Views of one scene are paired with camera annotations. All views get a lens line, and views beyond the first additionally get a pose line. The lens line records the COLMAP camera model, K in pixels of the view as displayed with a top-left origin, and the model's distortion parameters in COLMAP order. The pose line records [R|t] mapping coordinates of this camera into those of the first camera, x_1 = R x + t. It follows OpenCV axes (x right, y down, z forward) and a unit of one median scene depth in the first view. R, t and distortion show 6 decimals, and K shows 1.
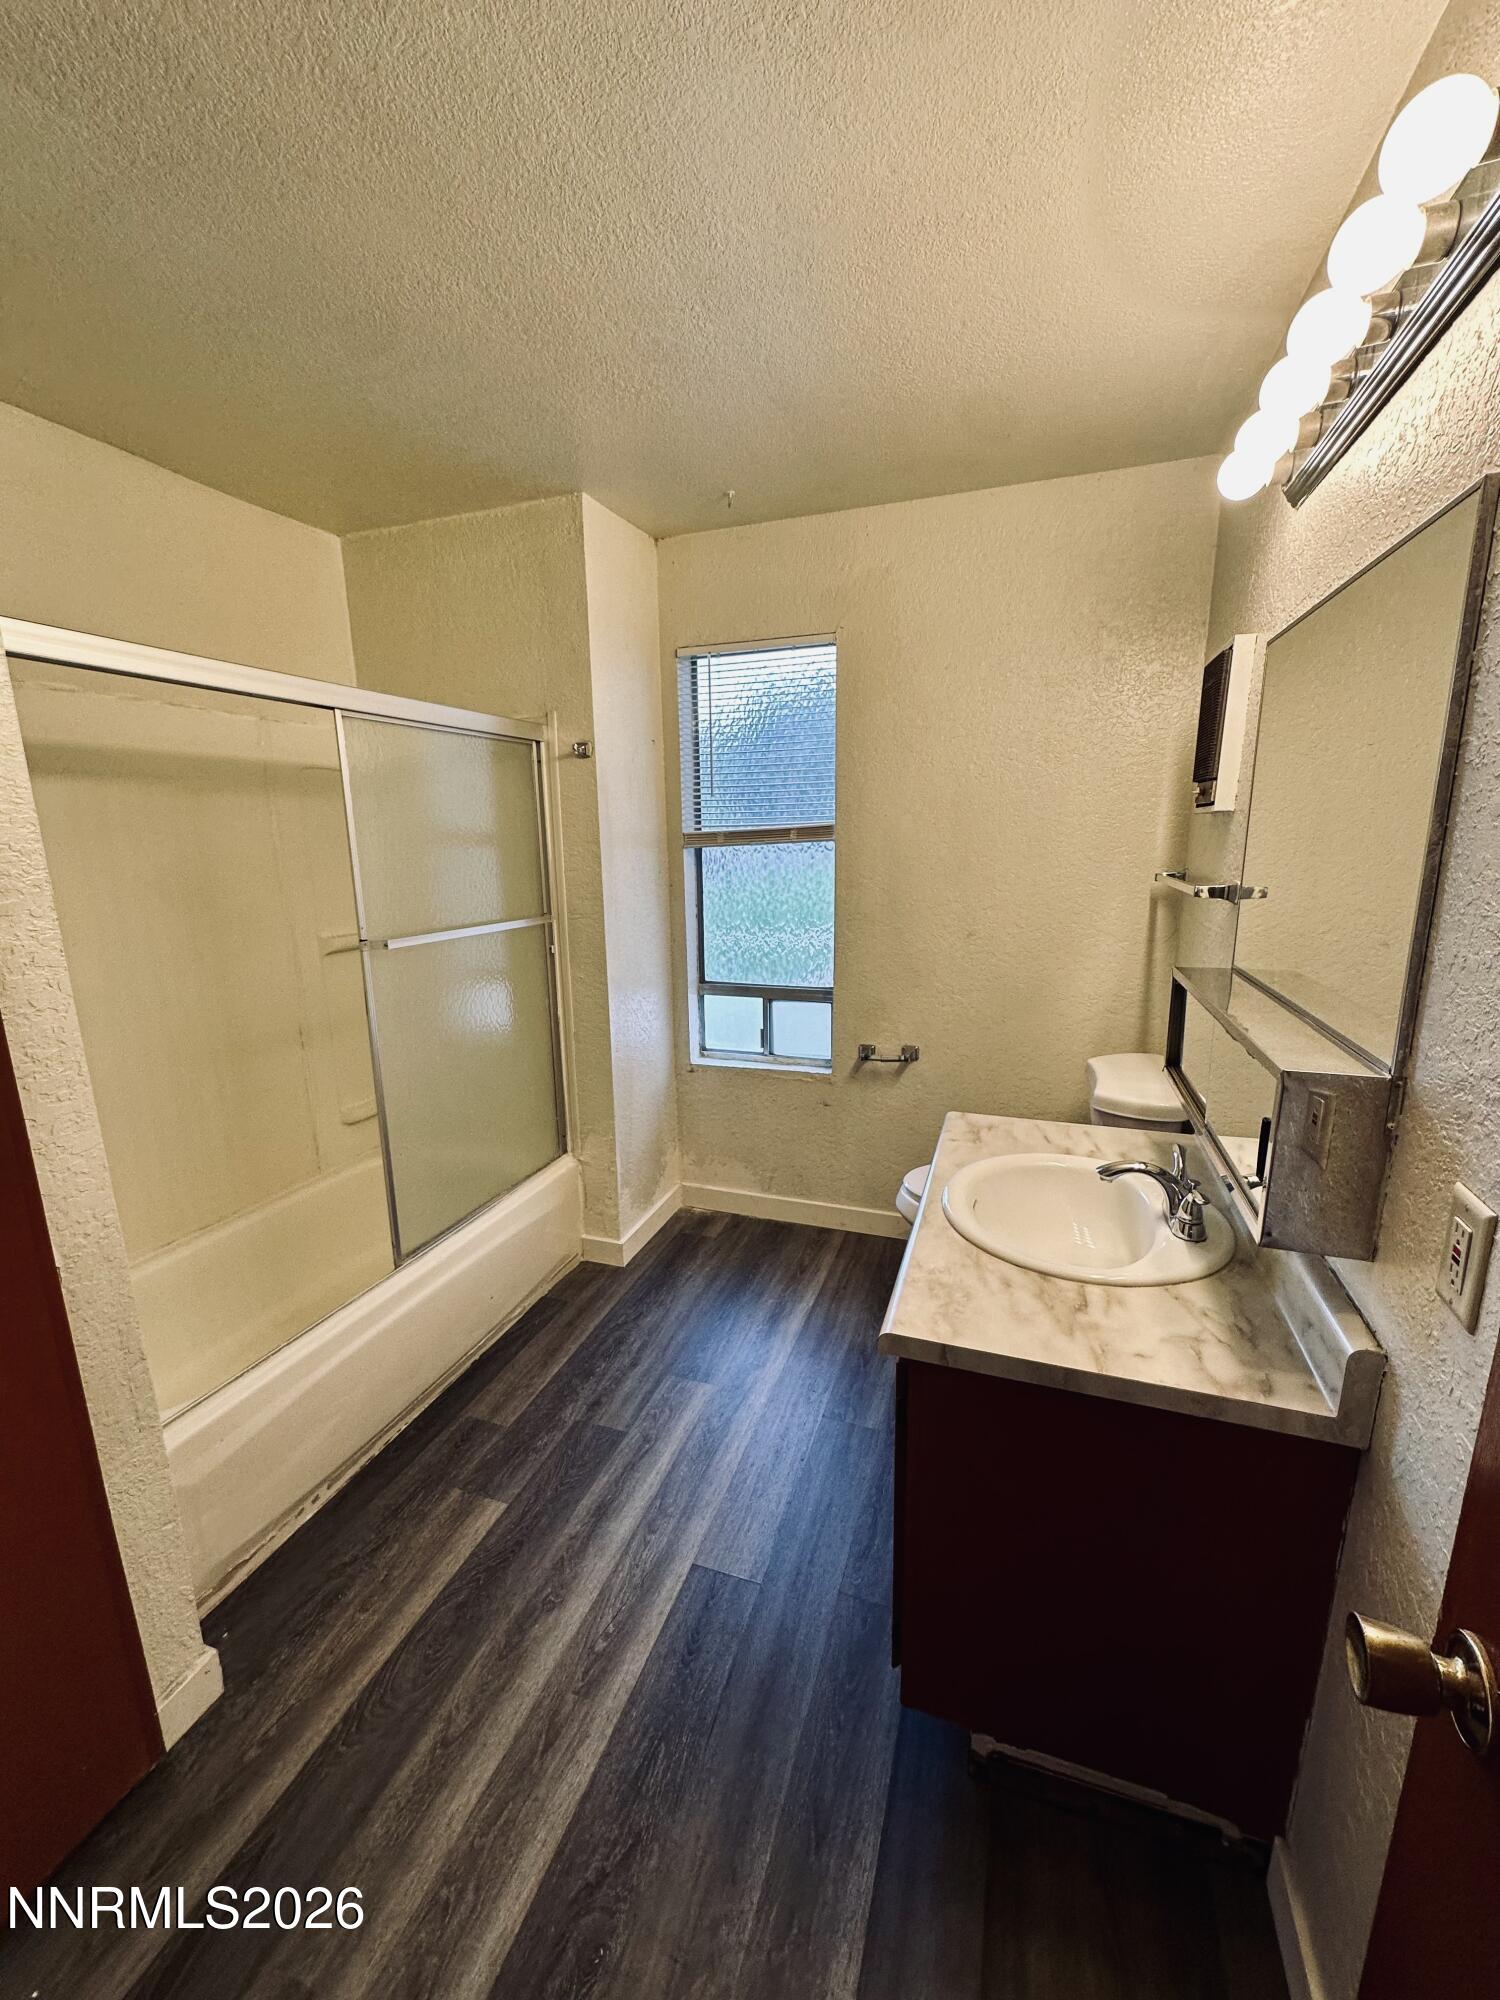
lens RADIAL K [[797.3, 0, 750.0], [0, 797.3, 1000.0], [0, 0, 1]] dist [-0.003810, 0.000050]
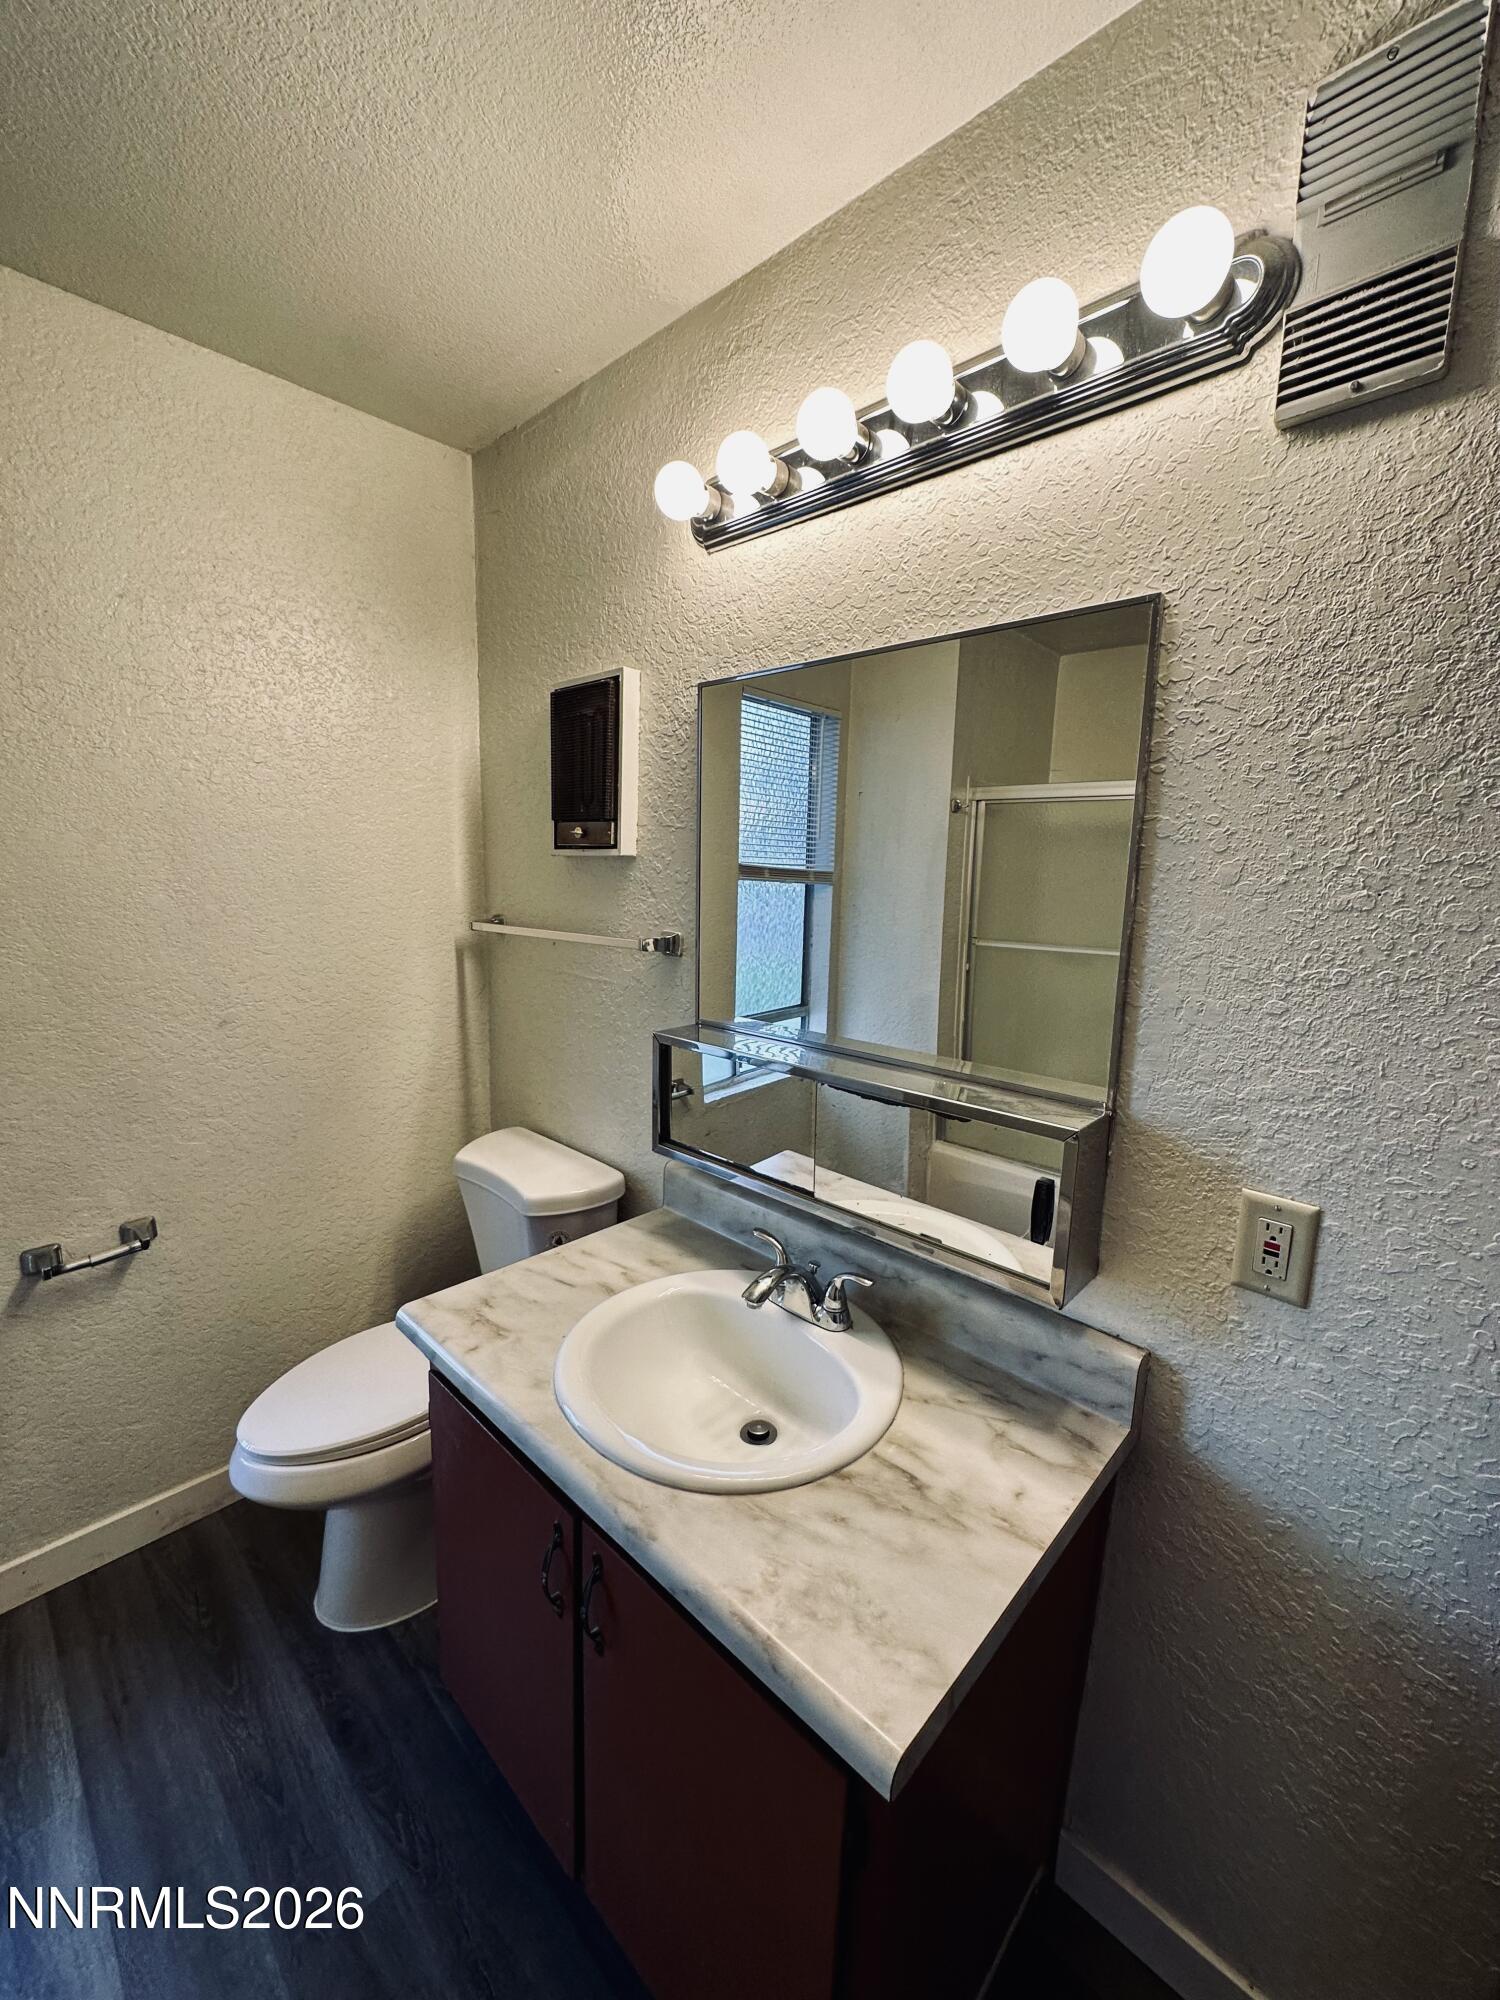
lens RADIAL K [[797.3, 0, 750.0], [0, 797.3, 1000.0], [0, 0, 1]] dist [-0.003810, 0.000050]
pose [[0.406913, -0.126317, 0.904691, -0.146065], [0.160465, 0.984877, 0.065338, -0.078963], [-0.899262, 0.118584, 0.421029, 0.360509]]
